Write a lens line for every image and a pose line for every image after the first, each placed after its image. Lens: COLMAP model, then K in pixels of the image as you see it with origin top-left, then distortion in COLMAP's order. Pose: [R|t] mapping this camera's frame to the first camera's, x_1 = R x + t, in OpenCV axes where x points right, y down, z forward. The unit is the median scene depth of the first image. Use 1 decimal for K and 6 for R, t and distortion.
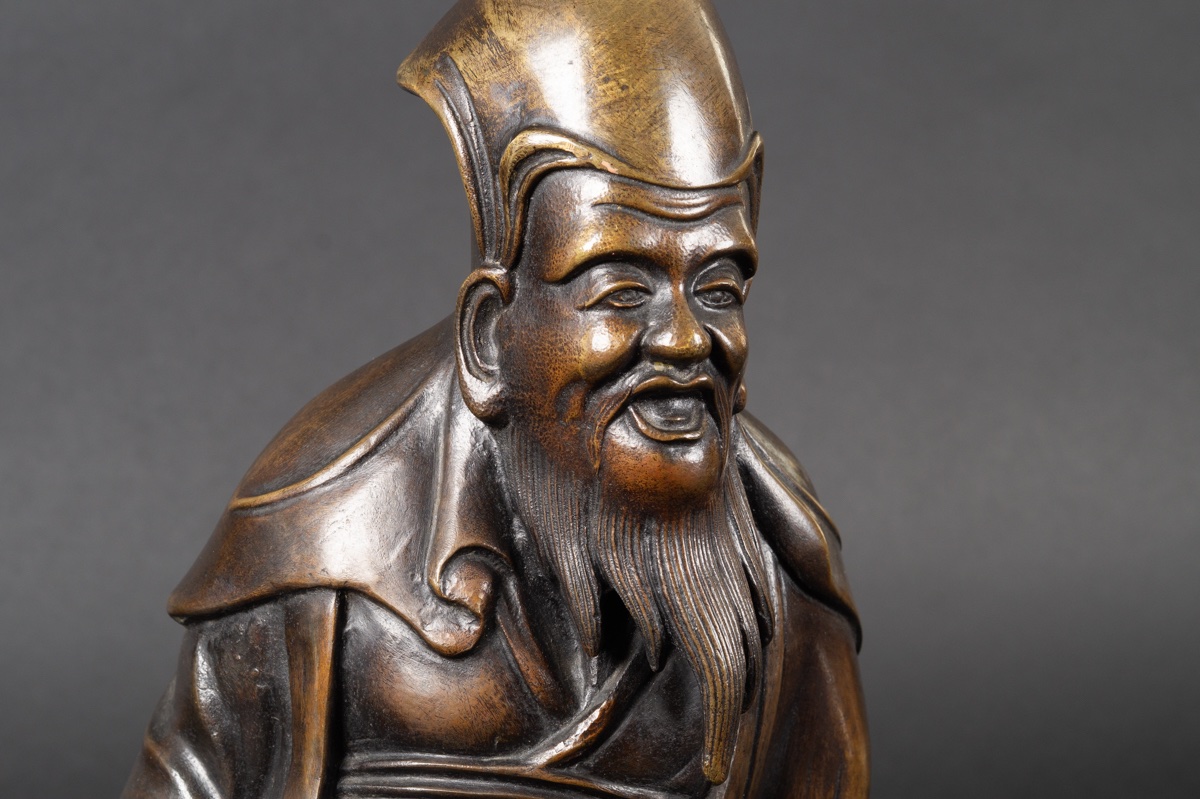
lens RADIAL K [[2881.3, 0, 600.0], [0, 2881.3, 399.5], [0, 0, 1]] dist [-0.014122, 0.214354]
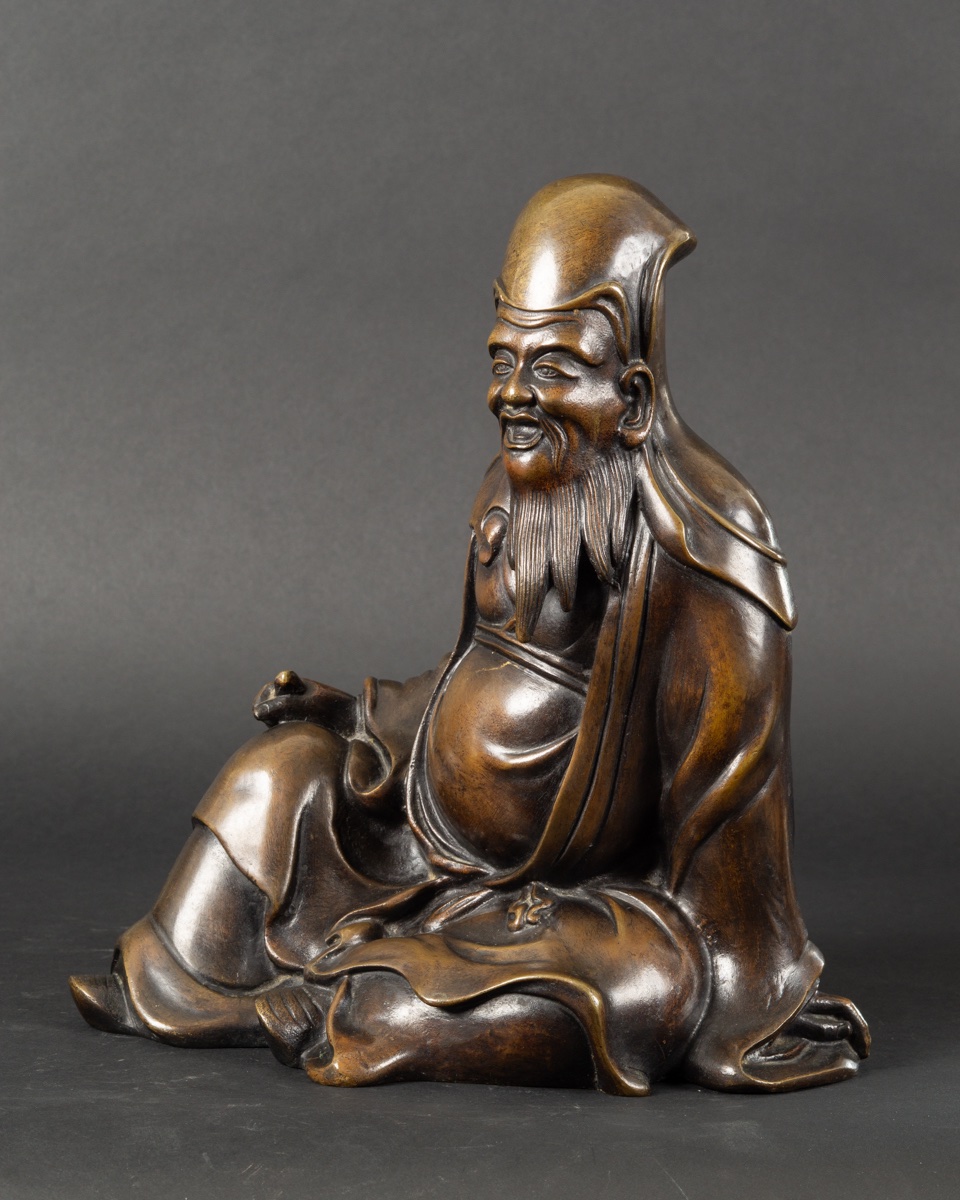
lens RADIAL K [[3370.5, 0, 478.8], [0, 3370.5, 567.2], [0, 0, 1]] dist [-0.020919, 0.162385]
pose [[0.477898, 0.077705, -0.874972, 1.821166], [-0.118767, 0.992649, 0.023287, 0.040508], [0.870349, 0.092789, 0.483614, -0.042830]]
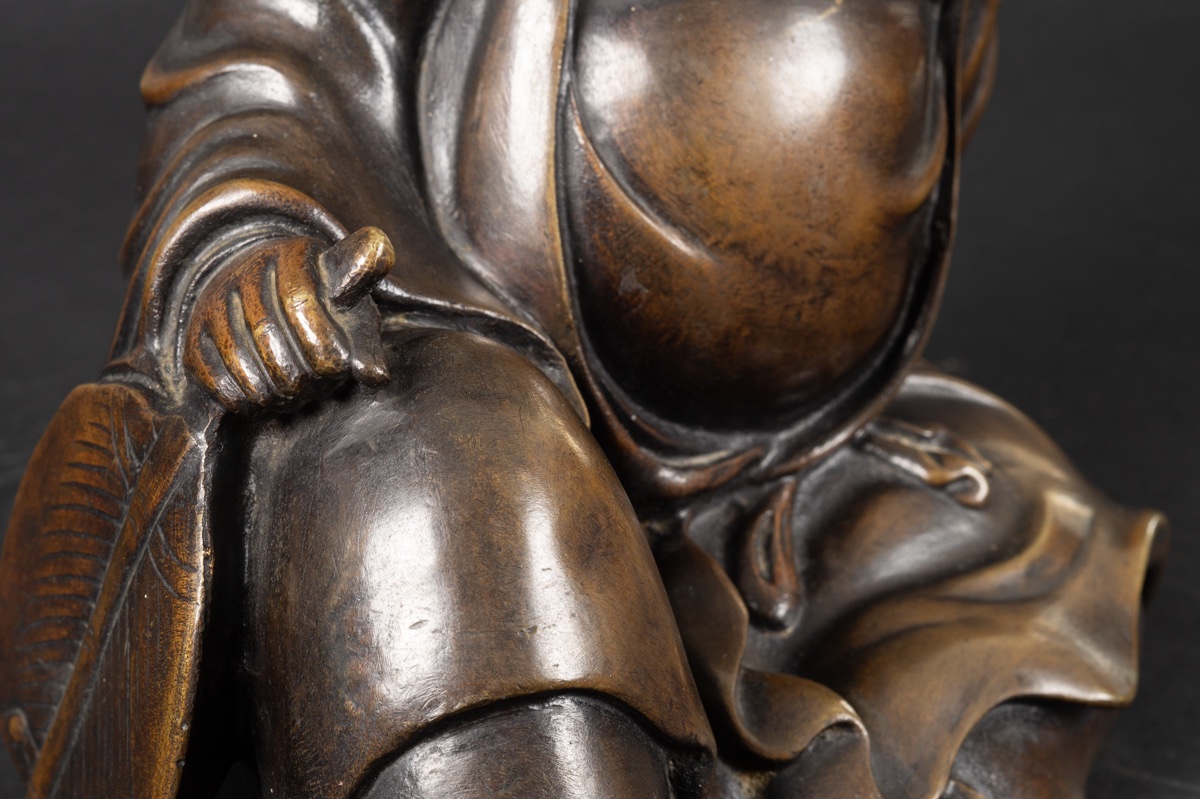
lens RADIAL K [[2881.3, 0, 600.0], [0, 2881.3, 399.5], [0, 0, 1]] dist [-0.014122, 0.214354]
pose [[0.893056, -0.172037, 0.415758, -0.431516], [0.041620, 0.951641, 0.304380, 0.008762], [-0.448017, -0.254525, 0.857029, 0.316172]]
